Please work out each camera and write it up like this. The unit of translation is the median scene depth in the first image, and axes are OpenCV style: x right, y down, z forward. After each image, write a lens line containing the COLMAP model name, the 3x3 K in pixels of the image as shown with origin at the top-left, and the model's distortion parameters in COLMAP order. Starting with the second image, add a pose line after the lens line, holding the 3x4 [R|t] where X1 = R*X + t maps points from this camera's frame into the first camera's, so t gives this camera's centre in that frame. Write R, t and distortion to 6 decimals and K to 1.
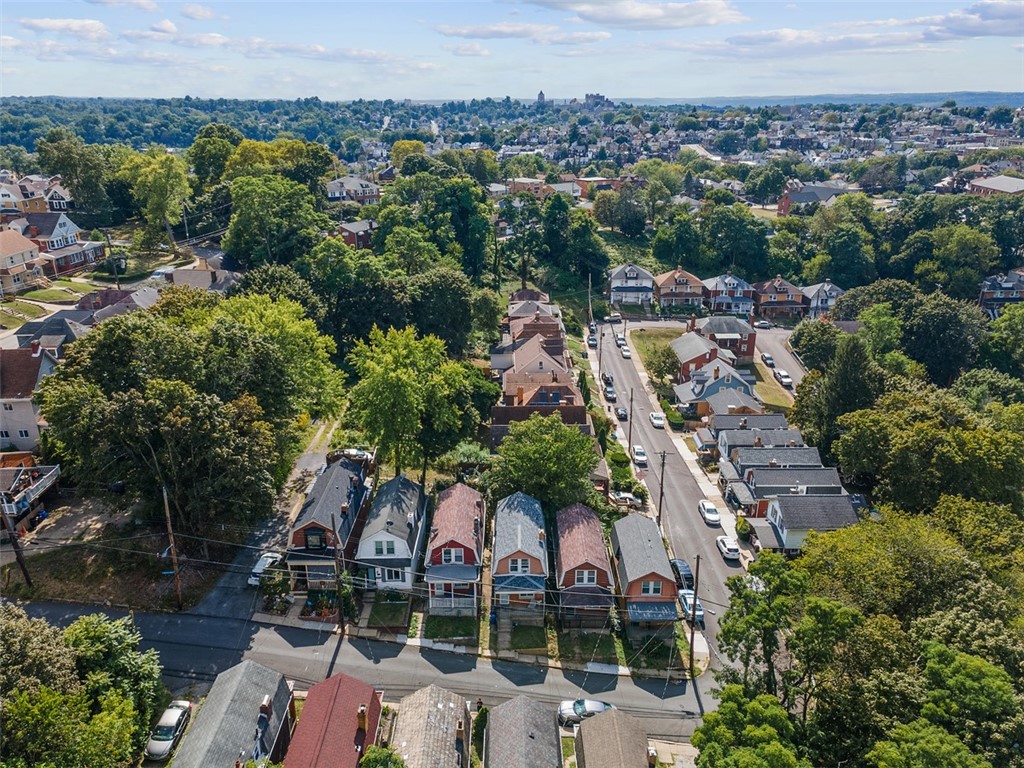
lens RADIAL K [[750.1, 0, 514.6], [0, 750.1, 382.4], [0, 0, 1]] dist [0.051636, 0.008354]
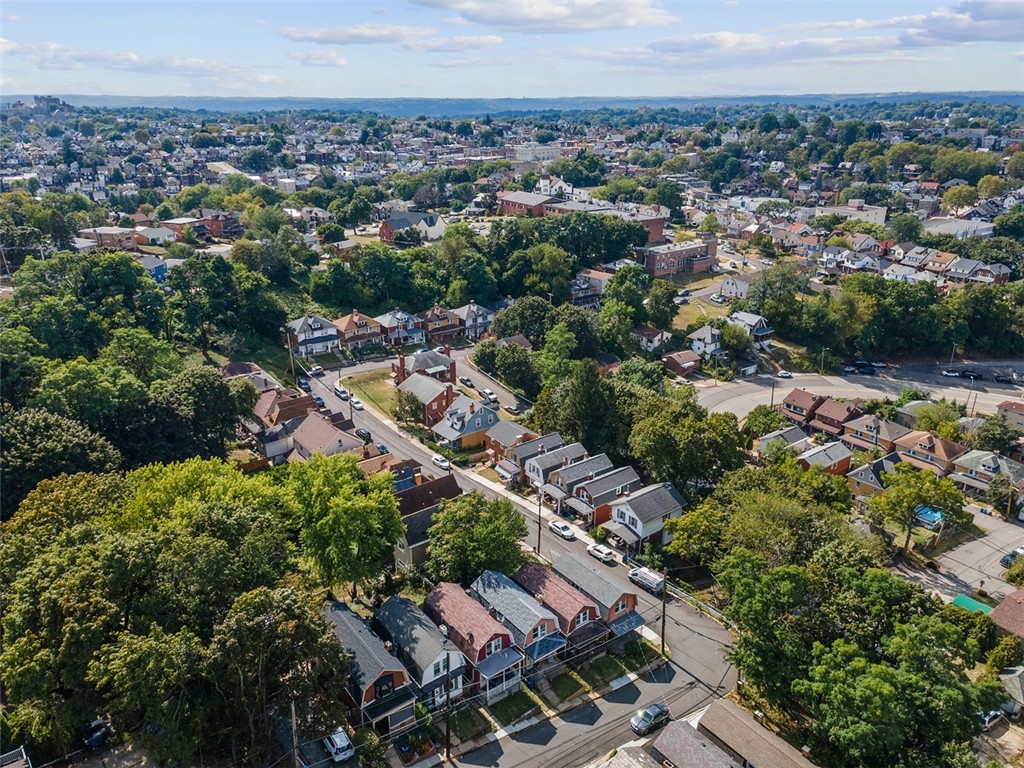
lens RADIAL K [[750.1, 0, 514.6], [0, 750.1, 382.4], [0, 0, 1]] dist [0.051636, 0.008354]
pose [[0.798145, -0.215626, 0.562557, -0.219997], [0.214711, 0.974251, 0.068798, -0.080822], [-0.562907, 0.065876, 0.823891, 0.012628]]
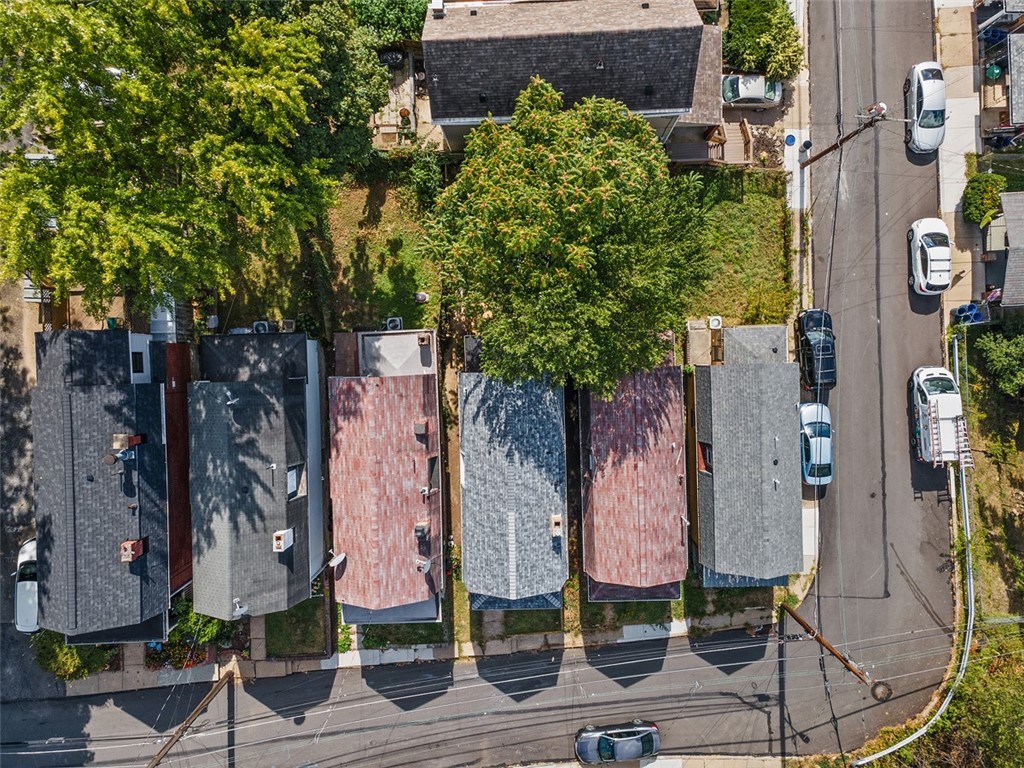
lens RADIAL K [[750.1, 0, 514.6], [0, 750.1, 382.4], [0, 0, 1]] dist [0.051636, 0.008354]
pose [[0.999400, -0.023989, -0.024986, 0.008456], [0.031469, 0.327409, 0.944359, -0.111253], [-0.014473, -0.944578, 0.327967, 0.350831]]
